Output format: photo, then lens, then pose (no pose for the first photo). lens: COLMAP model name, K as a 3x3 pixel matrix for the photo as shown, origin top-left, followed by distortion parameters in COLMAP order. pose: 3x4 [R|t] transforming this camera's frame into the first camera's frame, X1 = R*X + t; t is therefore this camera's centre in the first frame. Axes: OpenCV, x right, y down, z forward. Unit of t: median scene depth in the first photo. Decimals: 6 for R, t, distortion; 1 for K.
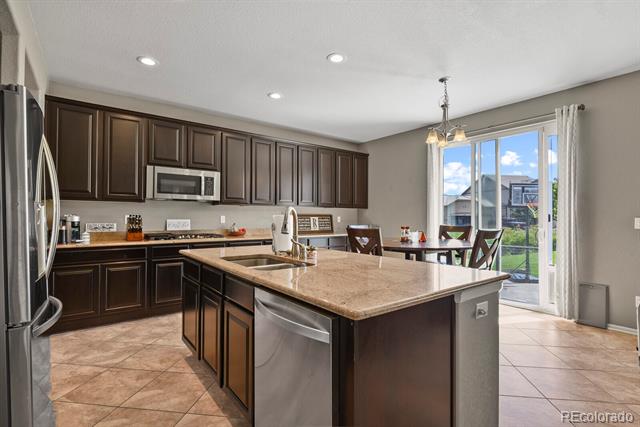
lens RADIAL K [[309.6, 0, 322.8], [0, 309.6, 213.4], [0, 0, 1]] dist [-0.000216, 0.001078]
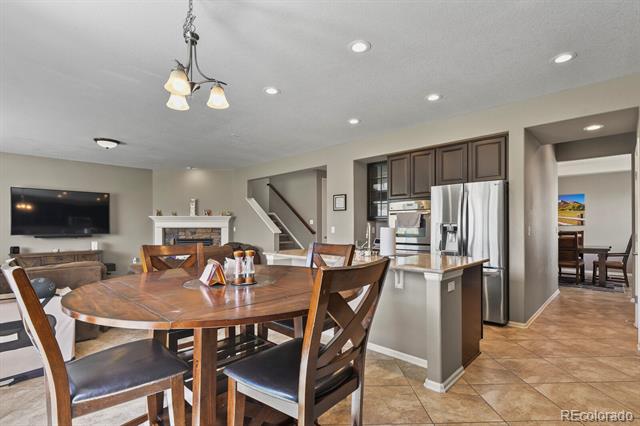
lens RADIAL K [[312.2, 0, 327.6], [0, 312.2, 227.3], [0, 0, 1]] dist [-0.000918, -0.009211]
pose [[-0.987703, 0.000754, -0.156338, 0.195172], [0.002739, 0.999918, -0.012480, 0.010571], [0.156316, -0.012755, -0.987625, 1.338889]]
